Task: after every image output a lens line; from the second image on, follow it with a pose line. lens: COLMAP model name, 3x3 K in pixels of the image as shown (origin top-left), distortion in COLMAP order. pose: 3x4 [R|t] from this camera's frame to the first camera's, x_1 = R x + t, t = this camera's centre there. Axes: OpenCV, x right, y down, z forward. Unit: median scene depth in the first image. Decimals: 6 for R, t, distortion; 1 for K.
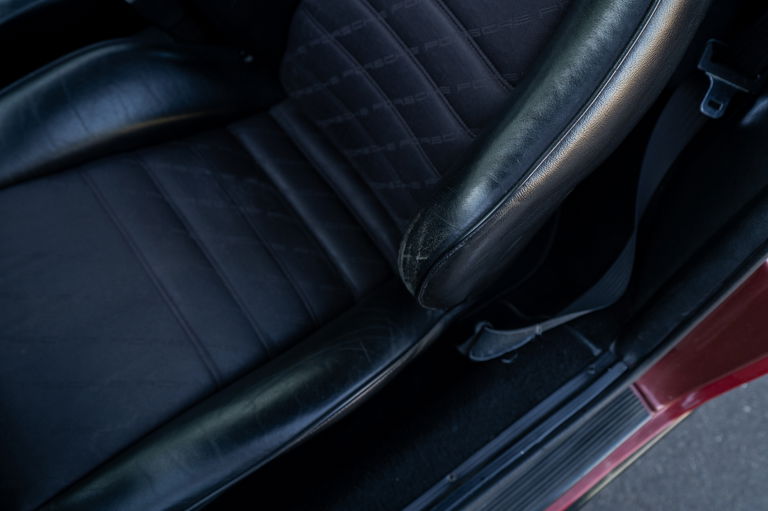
lens RADIAL K [[713.5, 0, 381.0], [0, 713.5, 254.5], [0, 0, 1]] dist [0.065806, 0.012535]
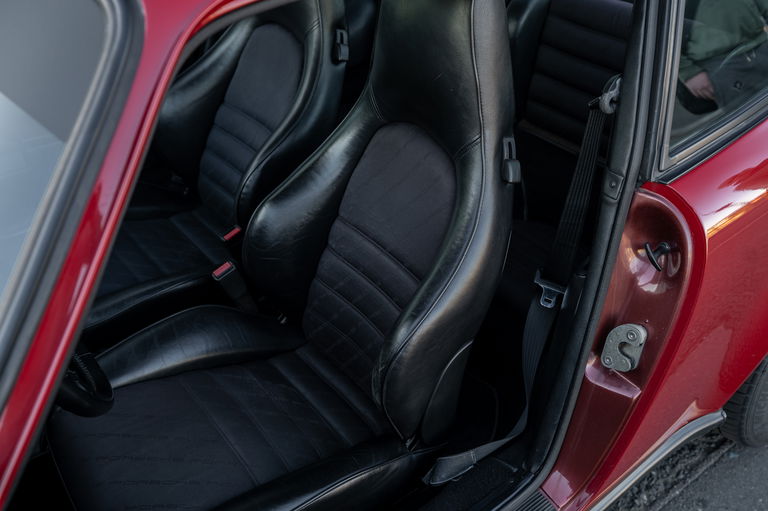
lens RADIAL K [[713.5, 0, 381.0], [0, 713.5, 254.5], [0, 0, 1]] dist [0.065806, 0.012535]
pose [[0.998479, -0.053954, -0.011312, 0.067247], [0.039848, 0.848177, -0.528211, 0.514352], [0.038094, 0.526957, 0.849038, -0.474930]]
